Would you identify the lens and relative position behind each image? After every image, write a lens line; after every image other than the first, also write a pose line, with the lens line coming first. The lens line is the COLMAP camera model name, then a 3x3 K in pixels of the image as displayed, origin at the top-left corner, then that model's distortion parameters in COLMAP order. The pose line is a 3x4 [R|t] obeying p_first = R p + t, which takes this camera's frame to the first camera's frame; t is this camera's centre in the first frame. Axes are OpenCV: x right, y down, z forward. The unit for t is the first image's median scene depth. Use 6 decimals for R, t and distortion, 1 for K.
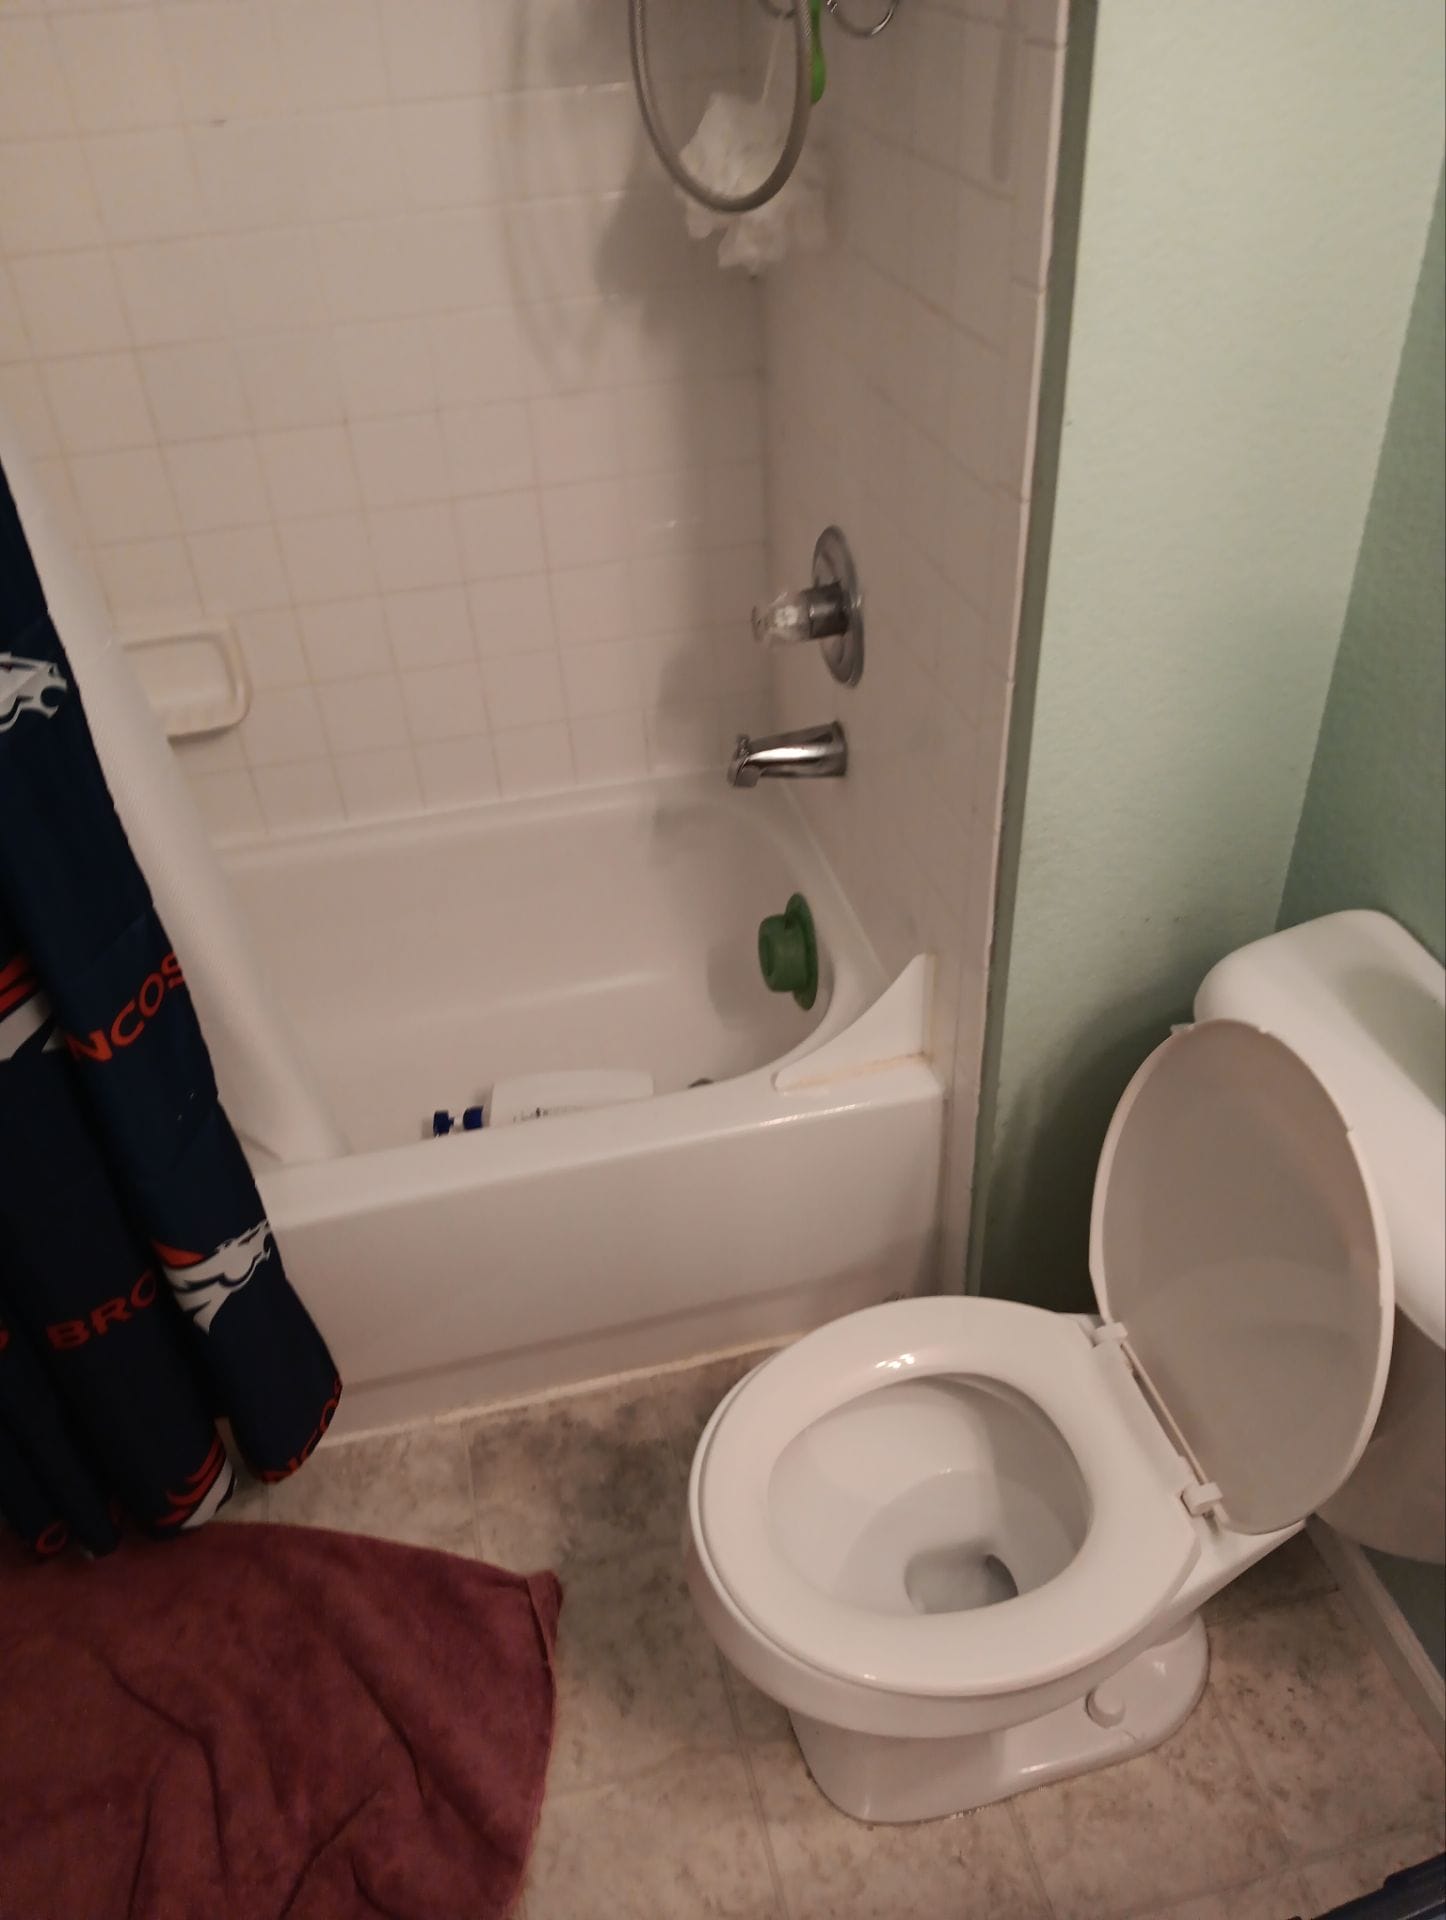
lens RADIAL K [[1682.3, 0, 723.0], [0, 1682.3, 960.0], [0, 0, 1]] dist [0.046163, 0.002034]
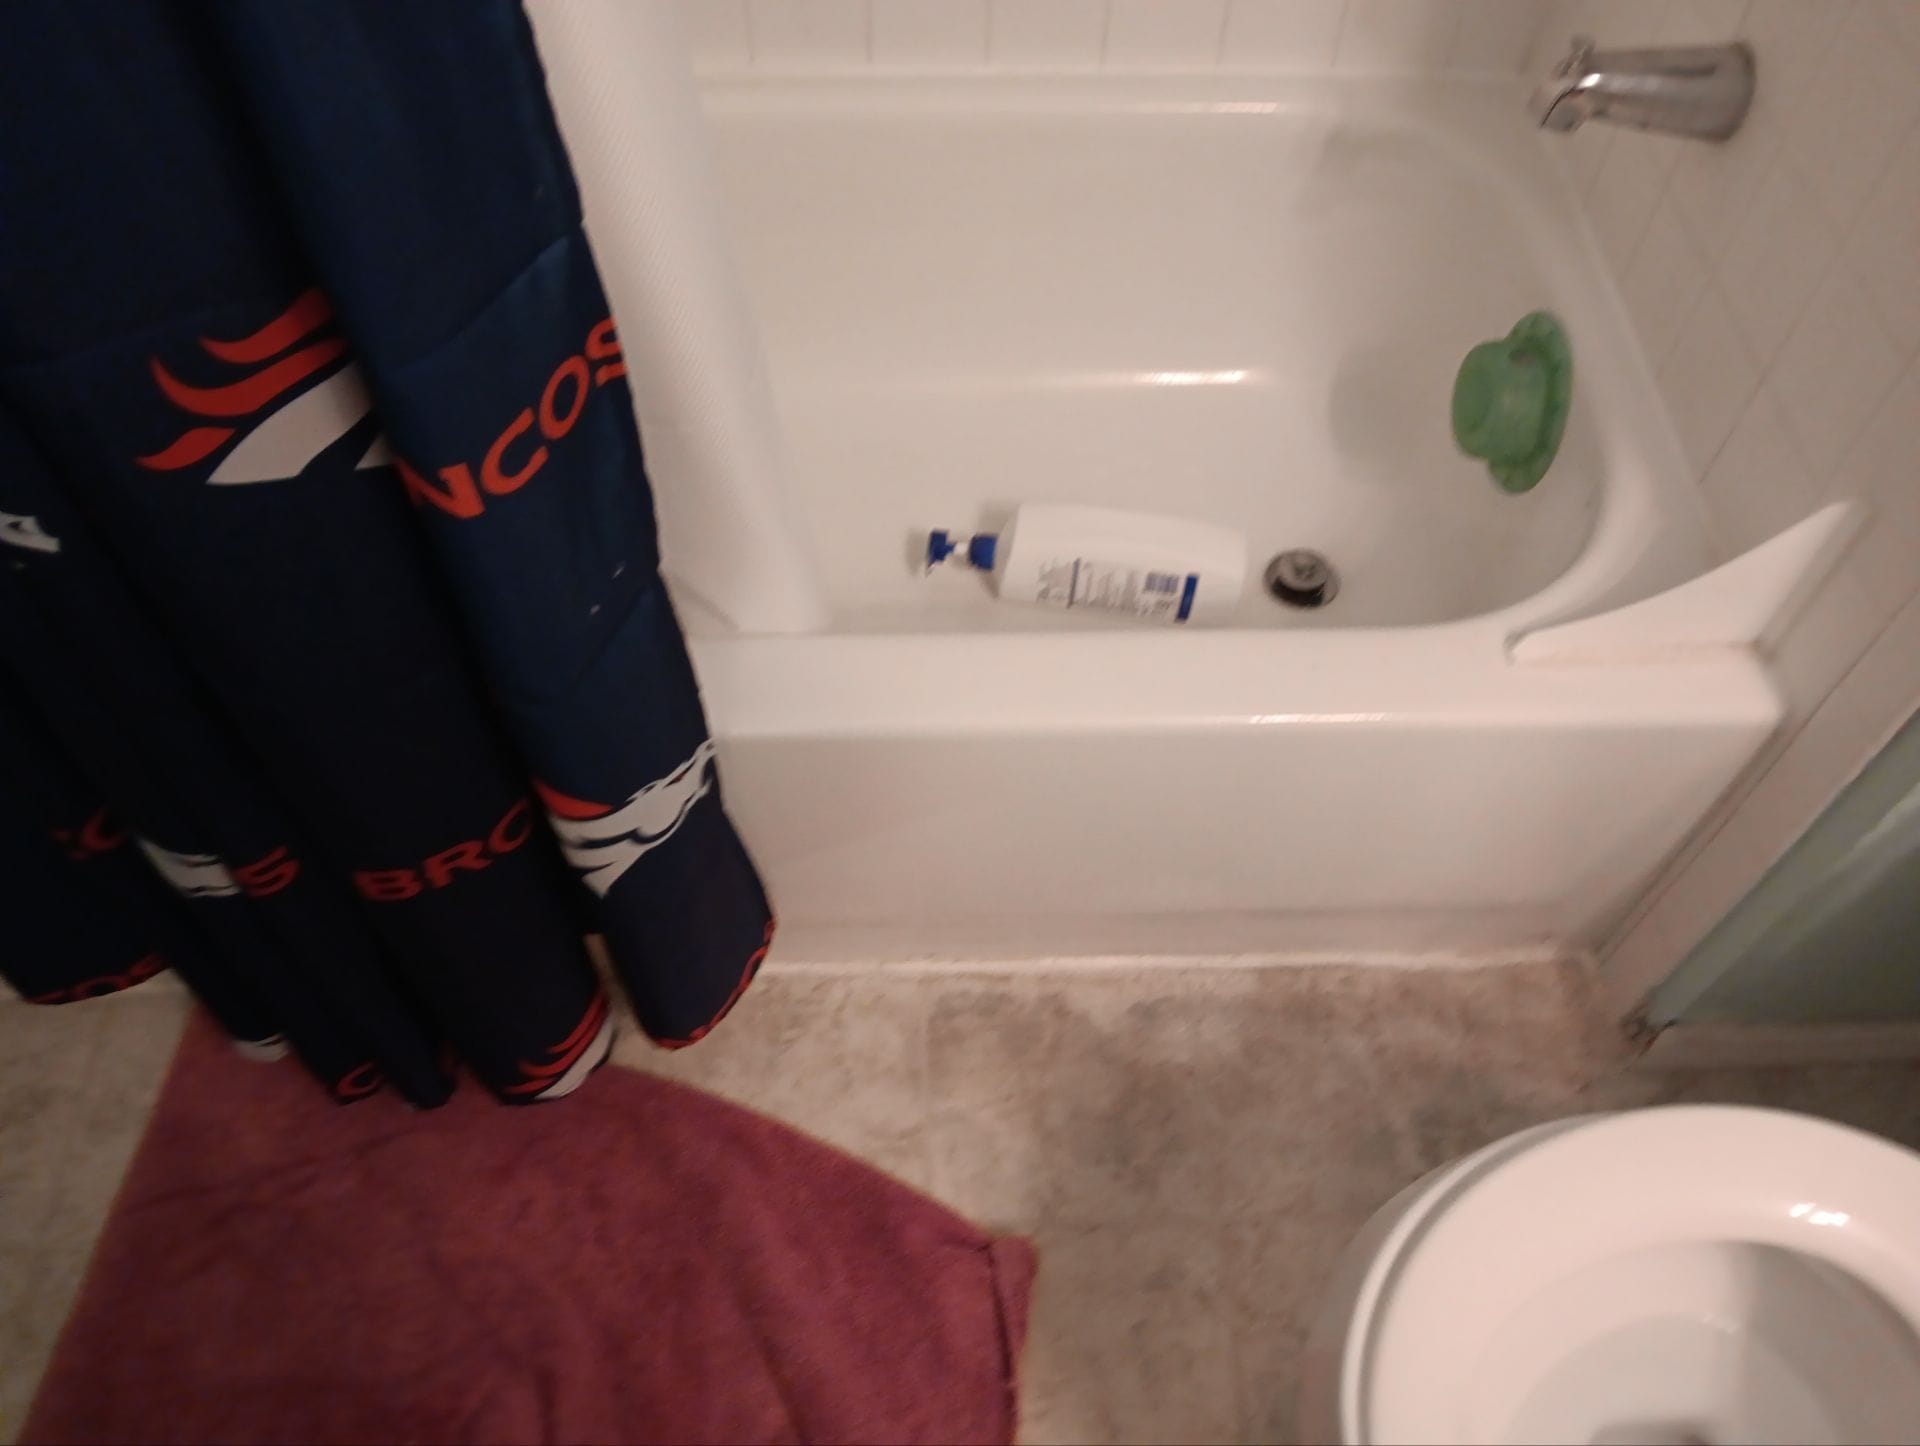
lens RADIAL K [[1509.4, 0, 960.0], [0, 1509.4, 723.0], [0, 0, 1]] dist [0.201441, -0.340916]
pose [[0.980973, 0.192202, -0.027396, -0.154045], [-0.174130, 0.933444, 0.313626, -0.047454], [0.085852, -0.302888, 0.949151, 0.438865]]
